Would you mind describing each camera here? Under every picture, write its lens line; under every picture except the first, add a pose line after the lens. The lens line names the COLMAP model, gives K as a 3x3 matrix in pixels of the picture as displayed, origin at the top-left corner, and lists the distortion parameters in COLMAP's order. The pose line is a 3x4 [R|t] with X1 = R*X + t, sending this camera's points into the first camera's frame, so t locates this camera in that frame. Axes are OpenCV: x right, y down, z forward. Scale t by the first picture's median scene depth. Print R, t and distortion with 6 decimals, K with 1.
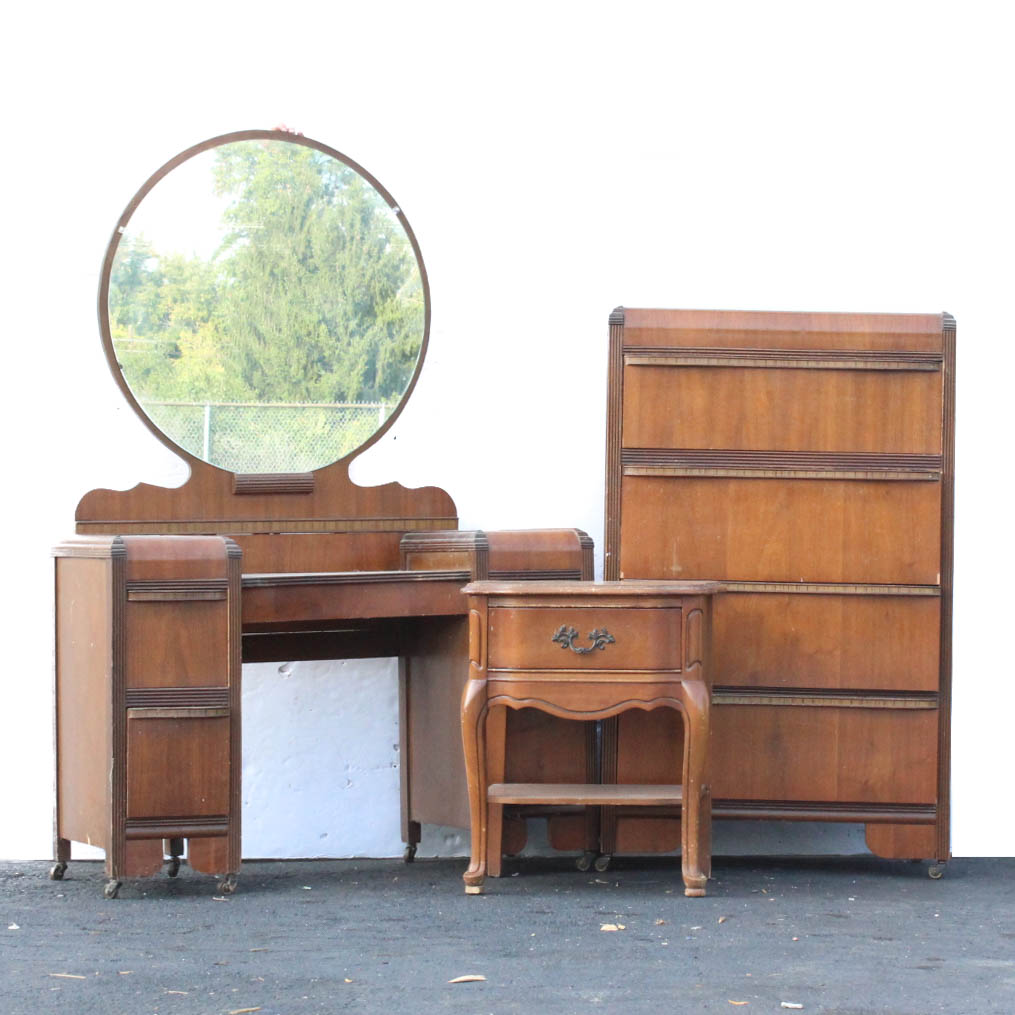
lens RADIAL K [[3278.3, 0, 502.0], [0, 3278.3, 506.2], [0, 0, 1]] dist [0.094167, 0.000000]
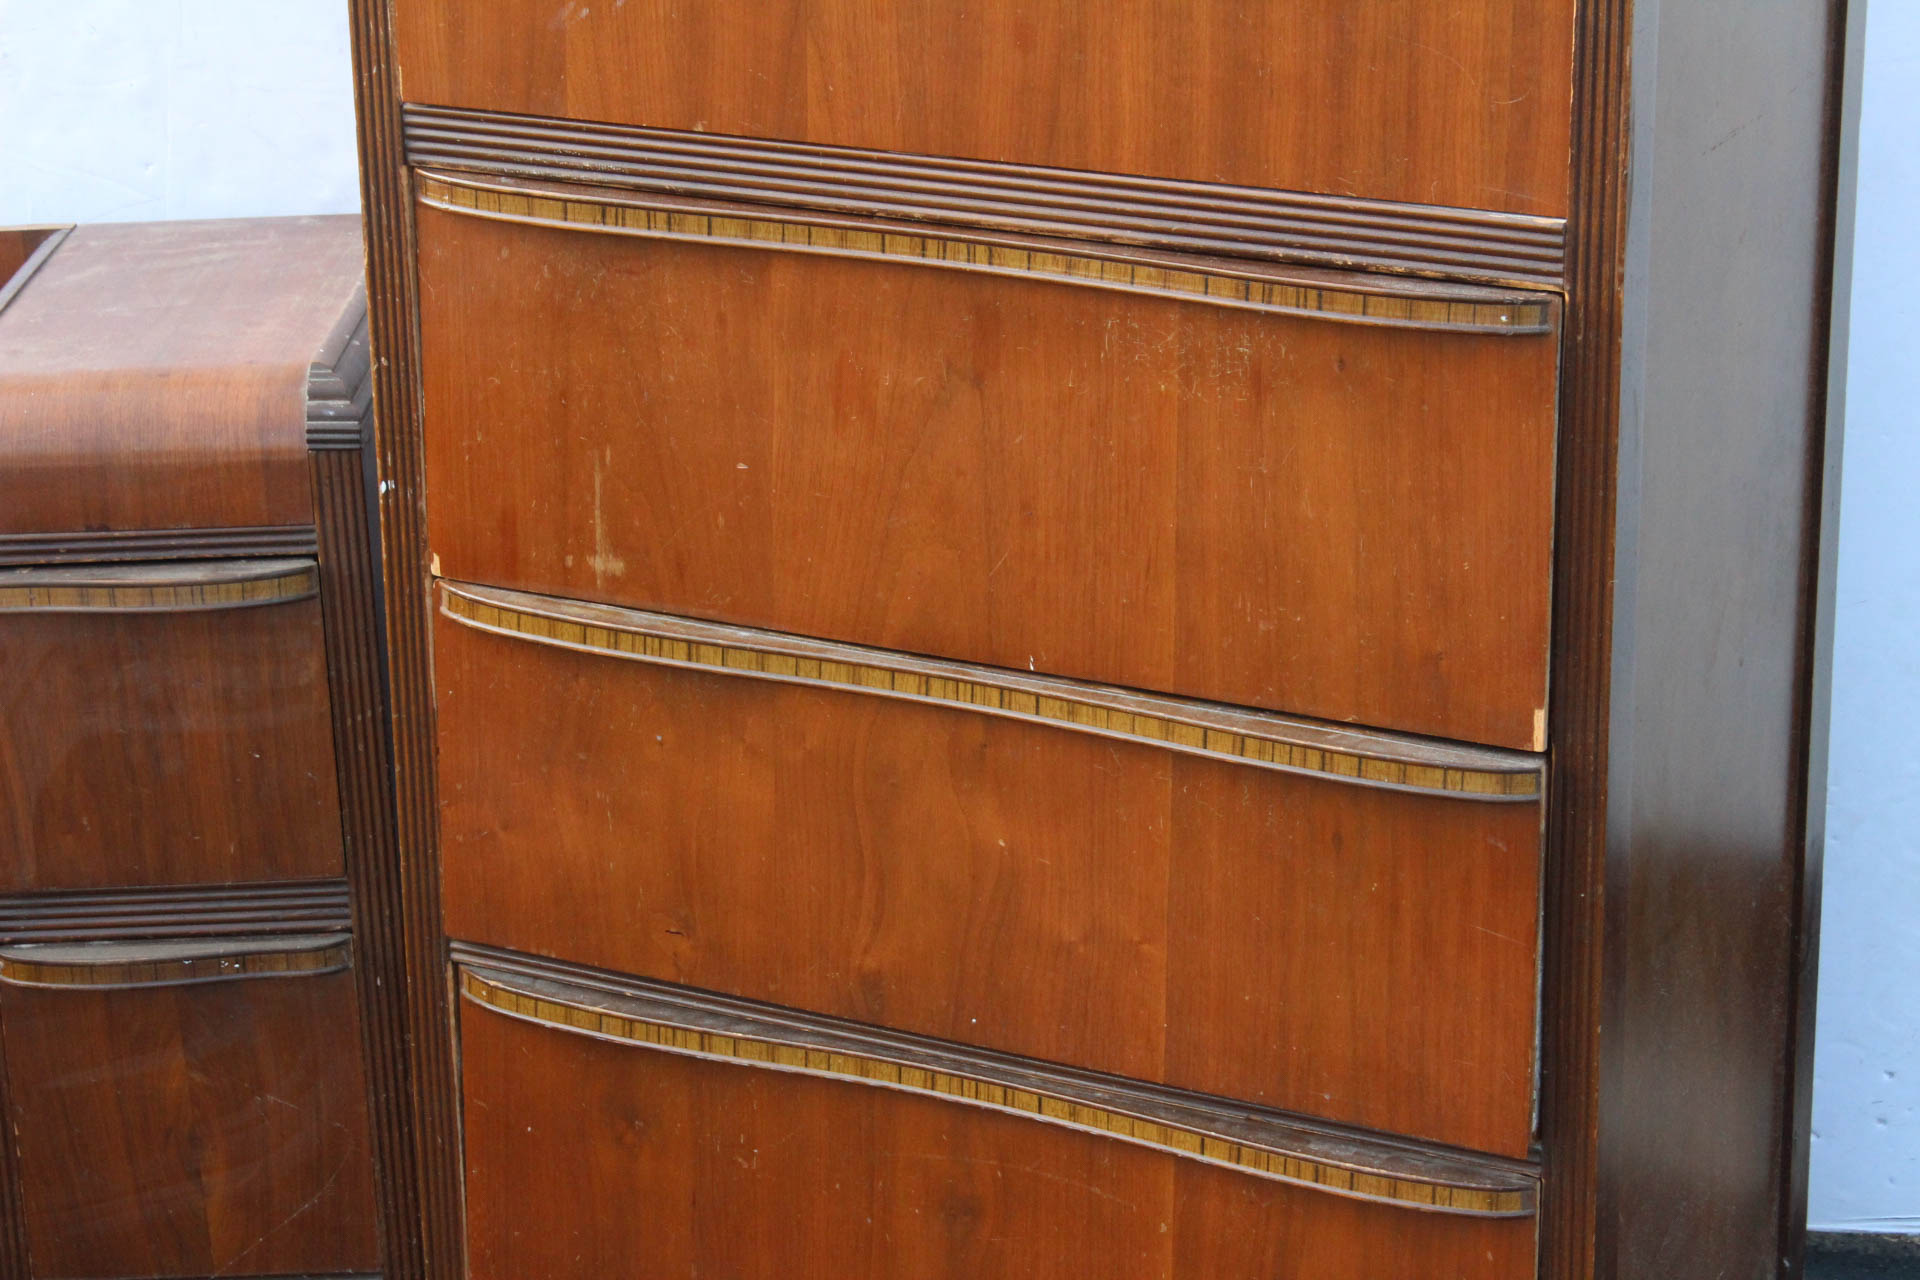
lens RADIAL K [[4534.3, 0, 932.9], [0, 4534.3, 594.9], [0, 0, 1]] dist [0.080353, 0.000000]
pose [[0.906307, 0.107222, -0.408792, 0.227035], [0.031278, 0.947611, 0.317892, -0.094157], [0.421461, -0.300894, 0.855473, 0.697473]]
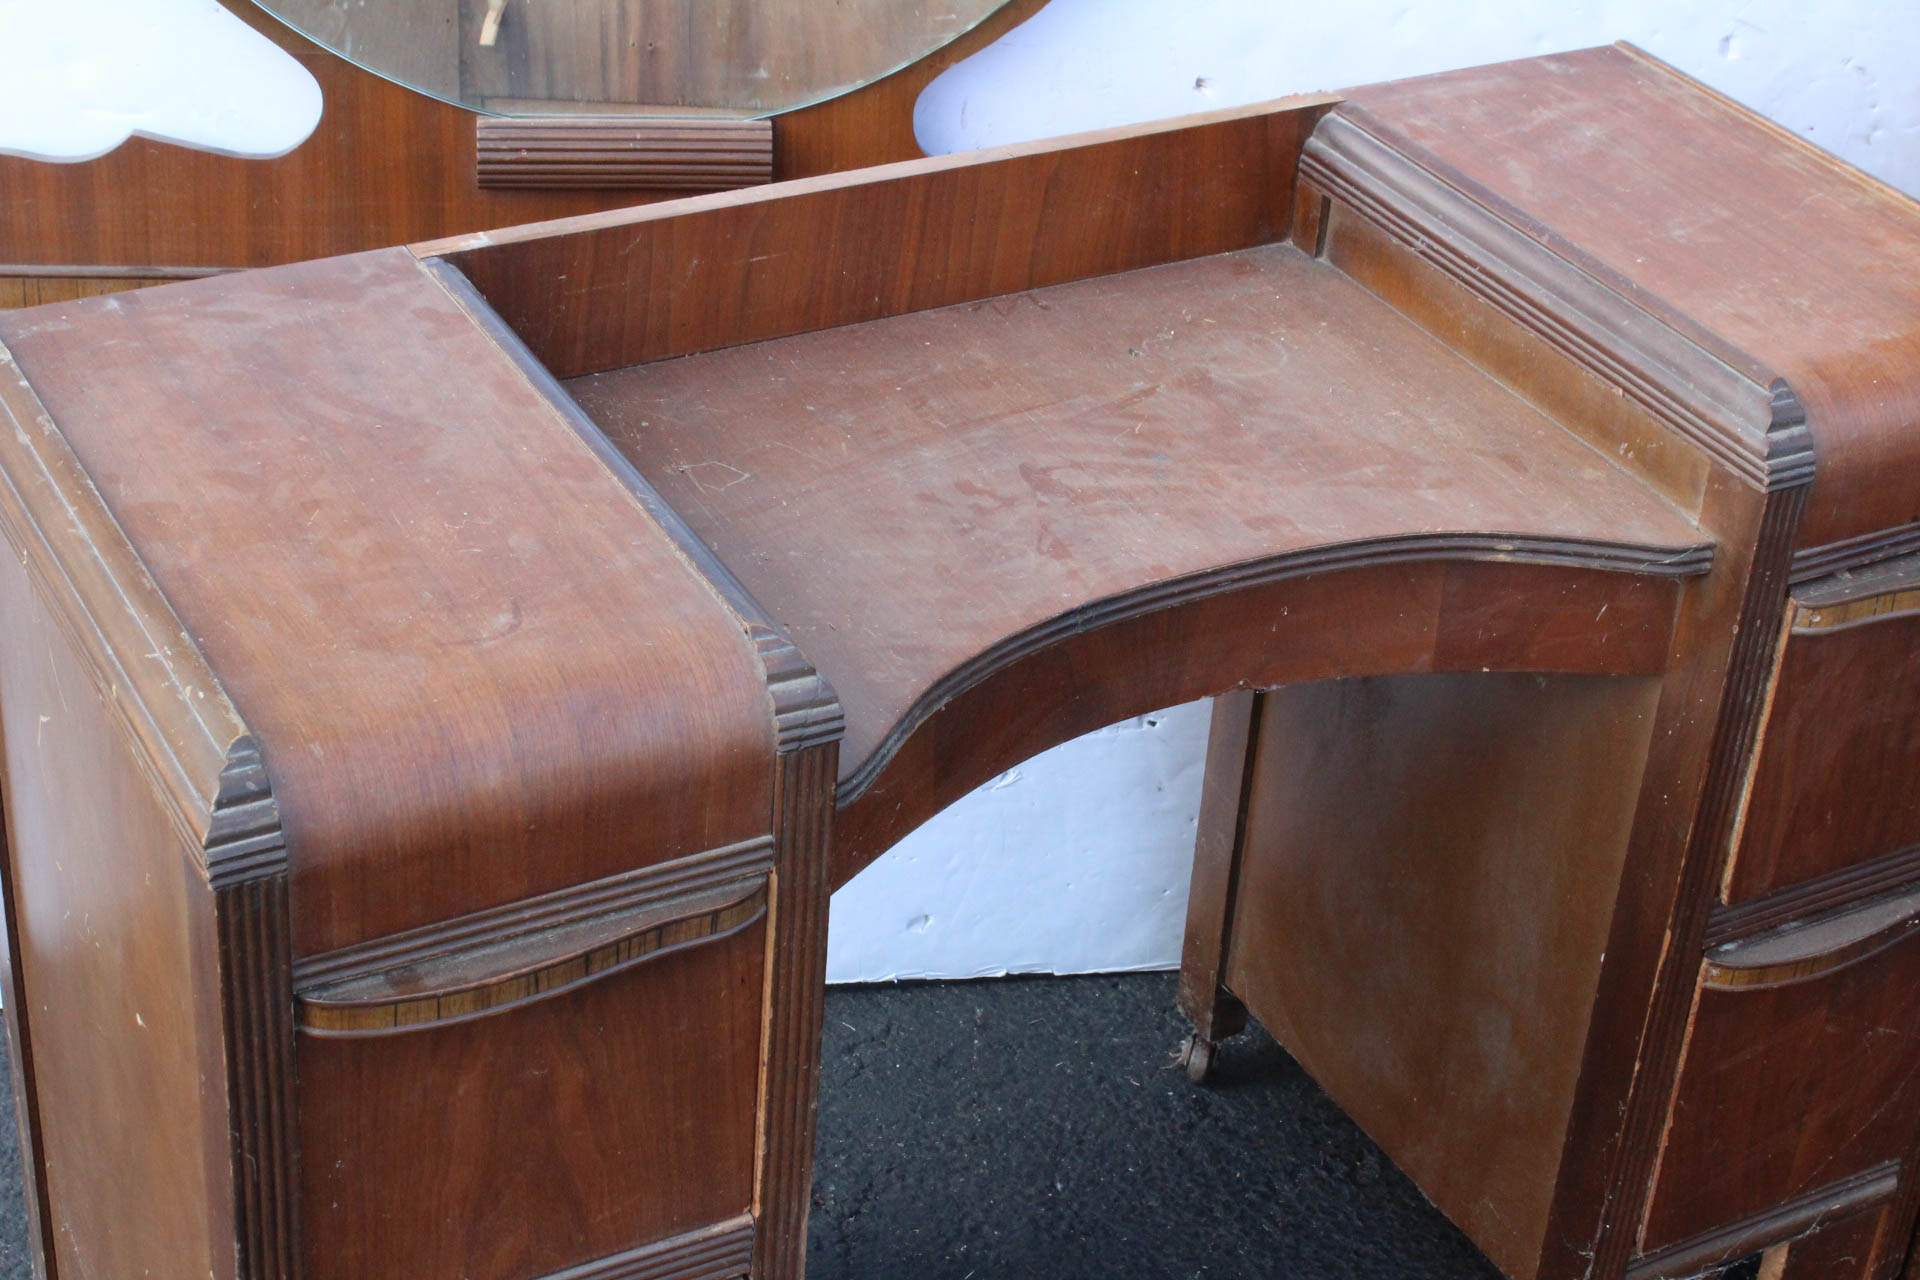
lens RADIAL K [[3210.6, 0, 952.8], [0, 3210.6, 617.0], [0, 0, 1]] dist [-0.016809, 0.000000]
pose [[0.993820, 0.021497, 0.108899, -0.090749], [-0.075900, 0.847480, 0.525373, -0.095281], [-0.080995, -0.530392, 0.843874, 0.793991]]
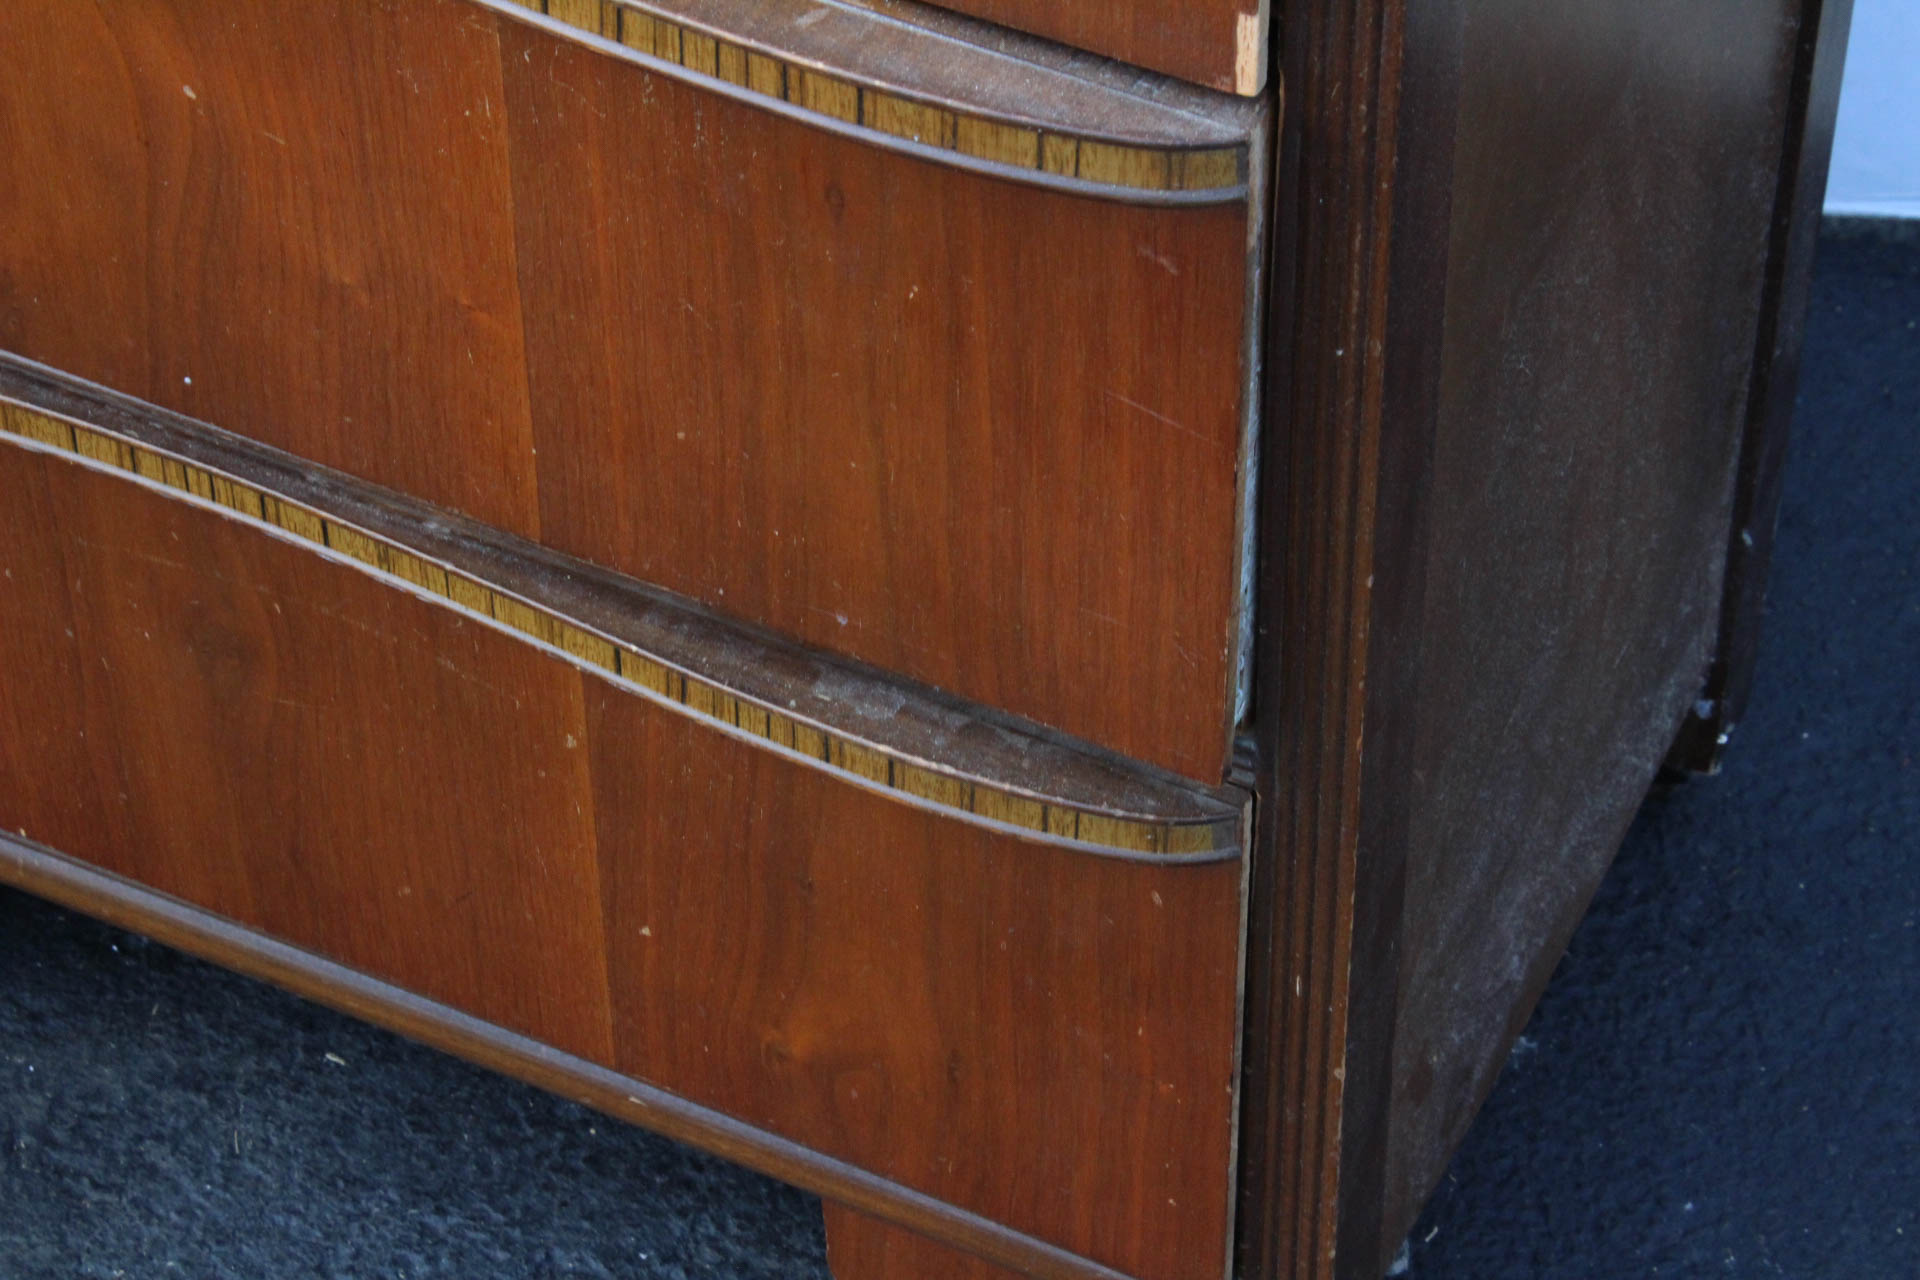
lens RADIAL K [[4534.3, 0, 950.5], [0, 4534.3, 620.4], [0, 0, 1]] dist [0.080353, 0.000000]
pose [[0.907682, 0.272023, -0.319557, 0.176284], [0.038007, 0.705054, 0.708134, -0.070558], [0.417934, -0.654906, 0.629626, 0.887383]]
